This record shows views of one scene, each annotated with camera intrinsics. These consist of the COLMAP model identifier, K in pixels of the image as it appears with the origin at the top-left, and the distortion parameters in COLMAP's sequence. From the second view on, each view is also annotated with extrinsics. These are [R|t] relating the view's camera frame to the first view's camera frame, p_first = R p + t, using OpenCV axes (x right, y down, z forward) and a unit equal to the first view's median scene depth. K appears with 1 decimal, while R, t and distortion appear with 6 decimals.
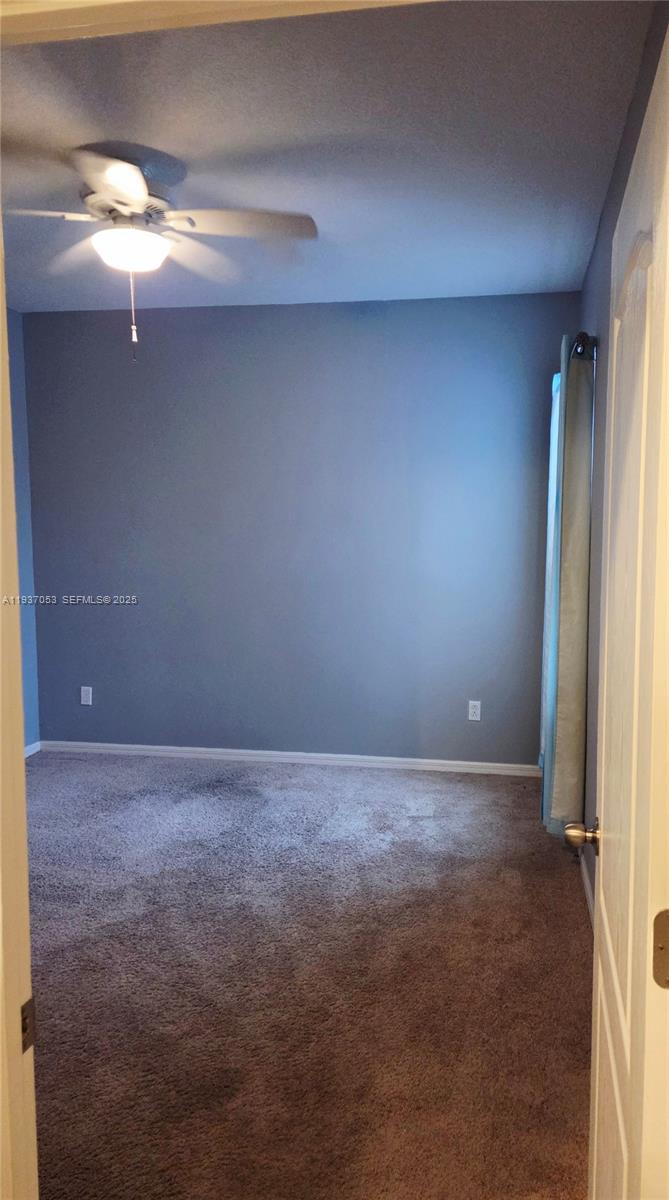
lens RADIAL K [[781.6, 0, 335.6], [0, 781.6, 597.2], [0, 0, 1]] dist [0.008178, -0.000168]
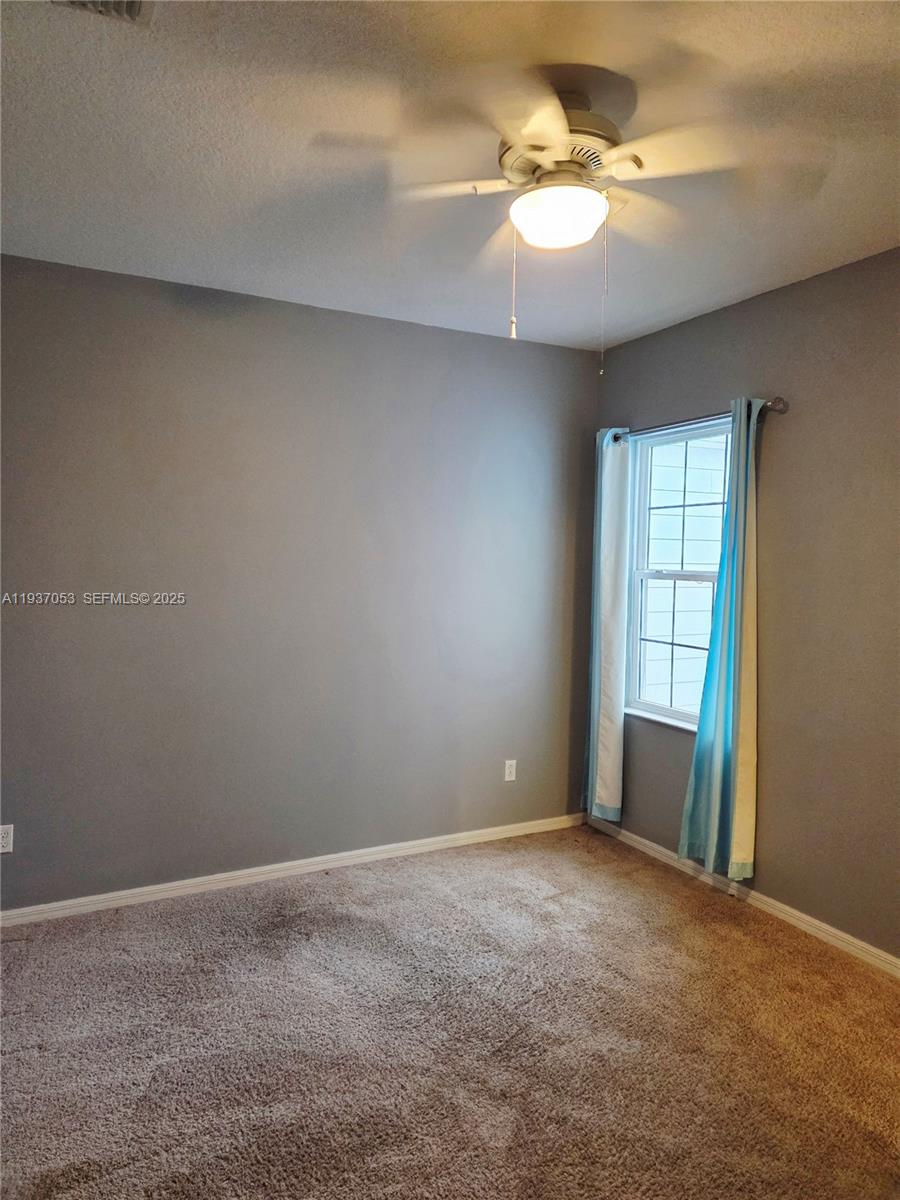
lens RADIAL K [[801.8, 0, 450.6], [0, 801.8, 600.6], [0, 0, 1]] dist [0.051121, -0.043806]
pose [[0.808604, -0.027673, 0.587702, -0.513384], [0.054974, 0.998077, -0.028641, -0.042582], [-0.585779, 0.055467, 0.808570, 0.273565]]
